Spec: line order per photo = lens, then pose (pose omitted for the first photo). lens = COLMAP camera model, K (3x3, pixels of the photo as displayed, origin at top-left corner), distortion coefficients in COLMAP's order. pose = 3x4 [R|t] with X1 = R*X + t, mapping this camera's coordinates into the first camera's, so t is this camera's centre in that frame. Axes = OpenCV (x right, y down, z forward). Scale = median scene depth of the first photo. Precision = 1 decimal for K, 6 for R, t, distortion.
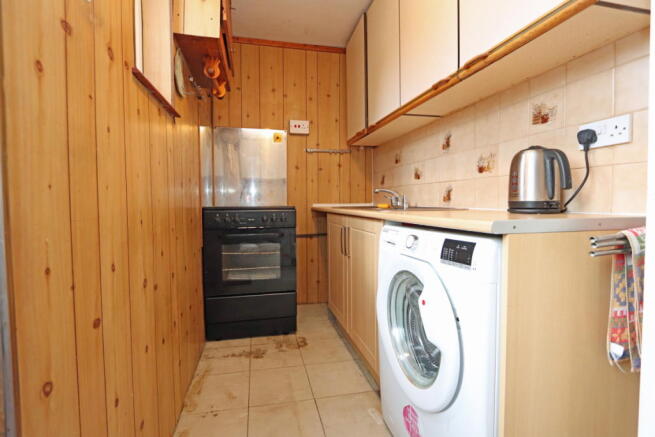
lens RADIAL K [[302.3, 0, 323.5], [0, 302.3, 217.1], [0, 0, 1]] dist [-0.016251, 0.003692]
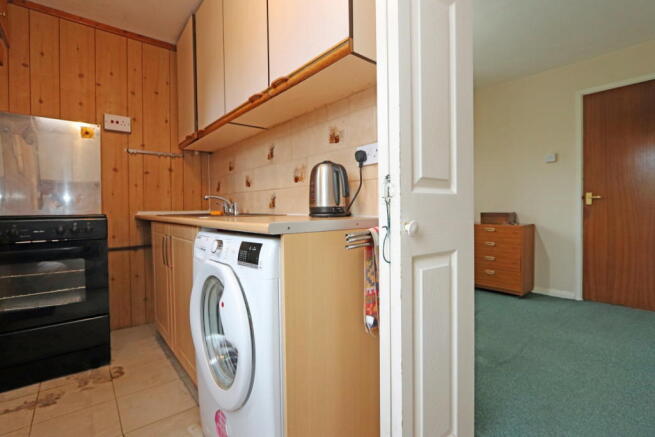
lens RADIAL K [[302.3, 0, 329.4], [0, 302.3, 218.2], [0, 0, 1]] dist [-0.016251, 0.003692]
pose [[0.894457, -0.015262, 0.446893, 0.111878], [0.026378, 0.999478, -0.018663, 0.009466], [-0.446375, 0.028482, 0.894393, -0.050613]]
